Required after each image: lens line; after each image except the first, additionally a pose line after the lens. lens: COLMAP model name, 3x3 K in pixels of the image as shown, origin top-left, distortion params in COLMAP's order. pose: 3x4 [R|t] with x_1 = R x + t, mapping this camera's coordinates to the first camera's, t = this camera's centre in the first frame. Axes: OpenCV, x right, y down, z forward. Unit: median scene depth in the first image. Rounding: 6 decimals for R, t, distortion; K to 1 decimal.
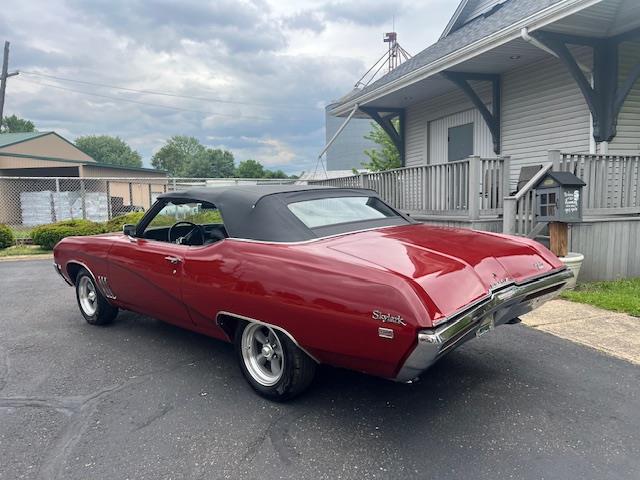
lens RADIAL K [[482.5, 0, 314.7], [0, 482.5, 240.9], [0, 0, 1]] dist [0.056264, -0.064984]
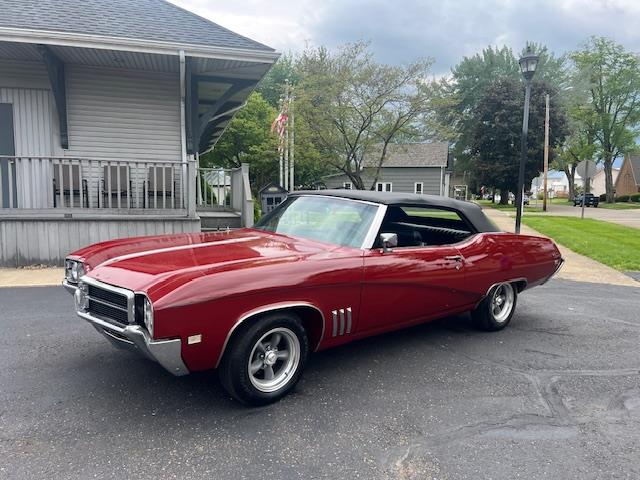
lens RADIAL K [[482.5, 0, 324.3], [0, 482.5, 243.2], [0, 0, 1]] dist [0.056264, -0.064984]
pose [[0.077130, -0.081646, 0.993672, -0.663983], [0.063255, 0.995034, 0.076848, -0.046790], [-0.995012, 0.056928, 0.081912, 0.552305]]
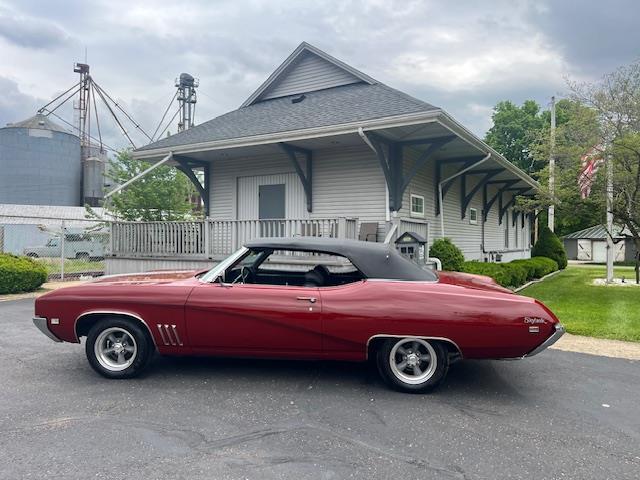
lens RADIAL K [[482.5, 0, 321.7], [0, 482.5, 240.9], [0, 0, 1]] dist [0.056264, -0.064984]
pose [[0.787215, 0.029706, 0.615962, -0.460264], [0.024796, 0.996507, -0.079748, -0.004172], [-0.616180, 0.078052, 0.783729, 0.009753]]
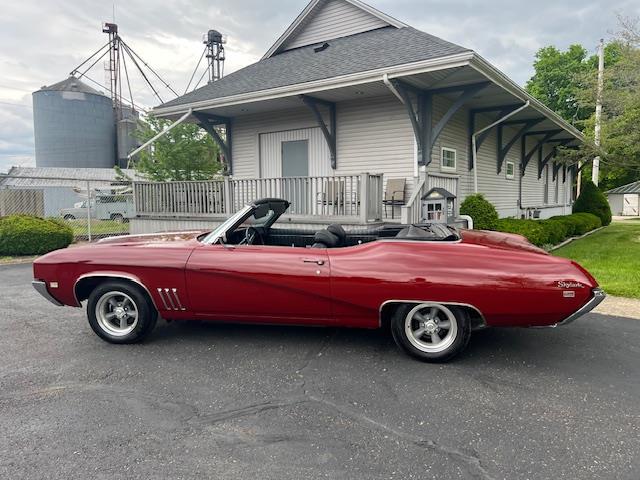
lens RADIAL K [[482.5, 0, 323.1], [0, 482.5, 240.0], [0, 0, 1]] dist [0.056264, -0.064984]
pose [[0.826647, -0.028097, 0.562019, -0.406988], [0.033158, 0.999449, 0.001196, -0.004780], [-0.561743, 0.017647, 0.827124, 0.034490]]
